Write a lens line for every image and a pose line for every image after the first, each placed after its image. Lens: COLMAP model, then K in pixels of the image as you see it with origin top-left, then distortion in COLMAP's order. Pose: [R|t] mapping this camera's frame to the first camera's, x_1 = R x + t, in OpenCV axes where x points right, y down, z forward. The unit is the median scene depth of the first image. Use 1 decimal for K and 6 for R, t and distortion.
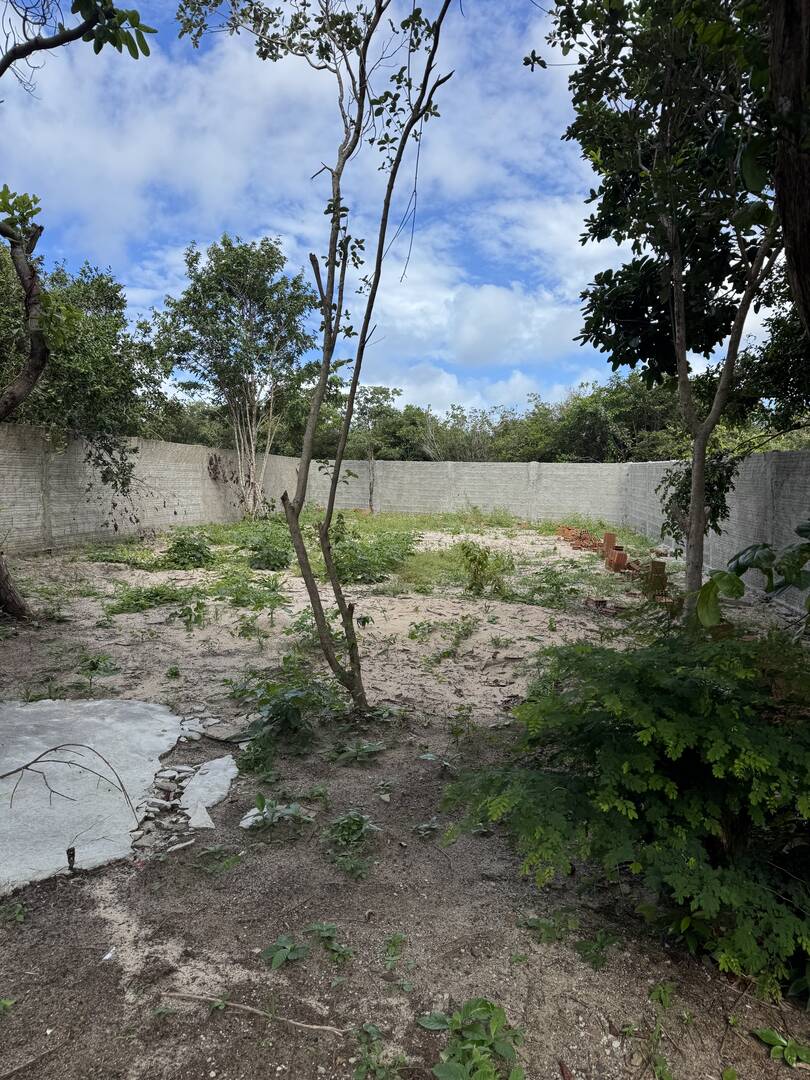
lens RADIAL K [[772.4, 0, 405.0], [0, 772.4, 540.0], [0, 0, 1]] dist [0.220976, -0.203791]
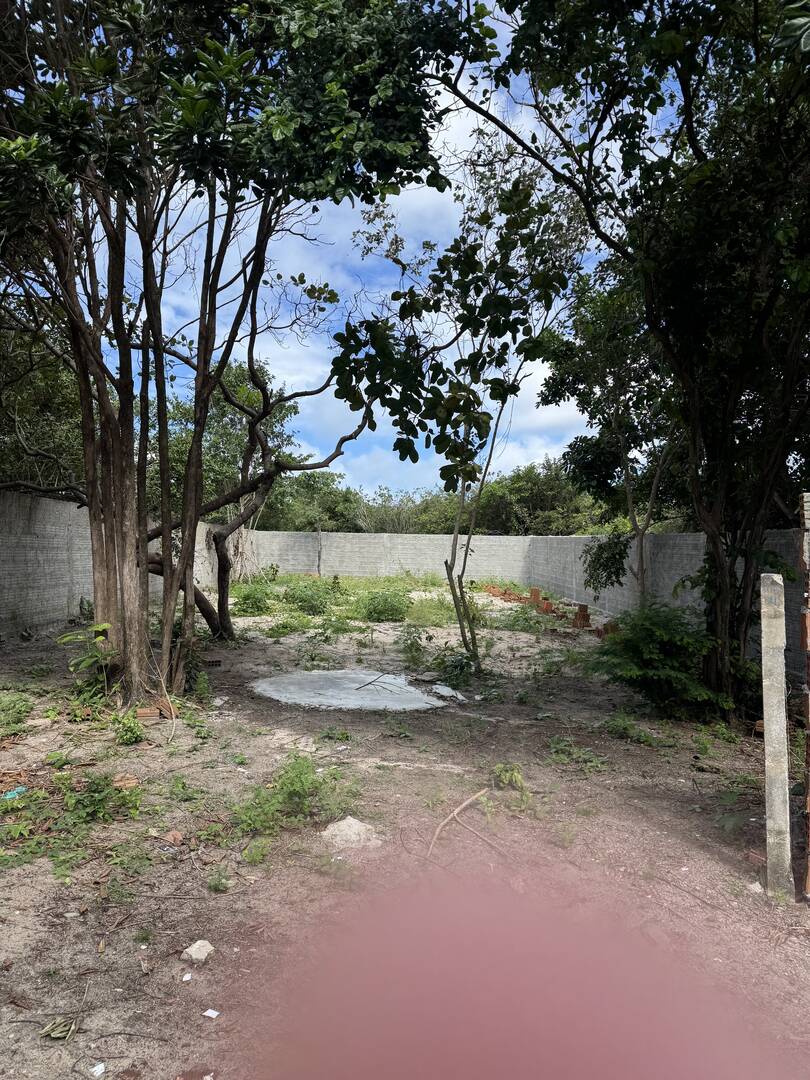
lens RADIAL K [[772.4, 0, 405.0], [0, 772.4, 540.0], [0, 0, 1]] dist [0.220976, -0.203791]
pose [[0.986410, 0.000079, 0.164302, -0.115170], [0.014090, 0.996276, -0.085068, 0.011522], [-0.163697, 0.086227, 0.982735, -0.188394]]
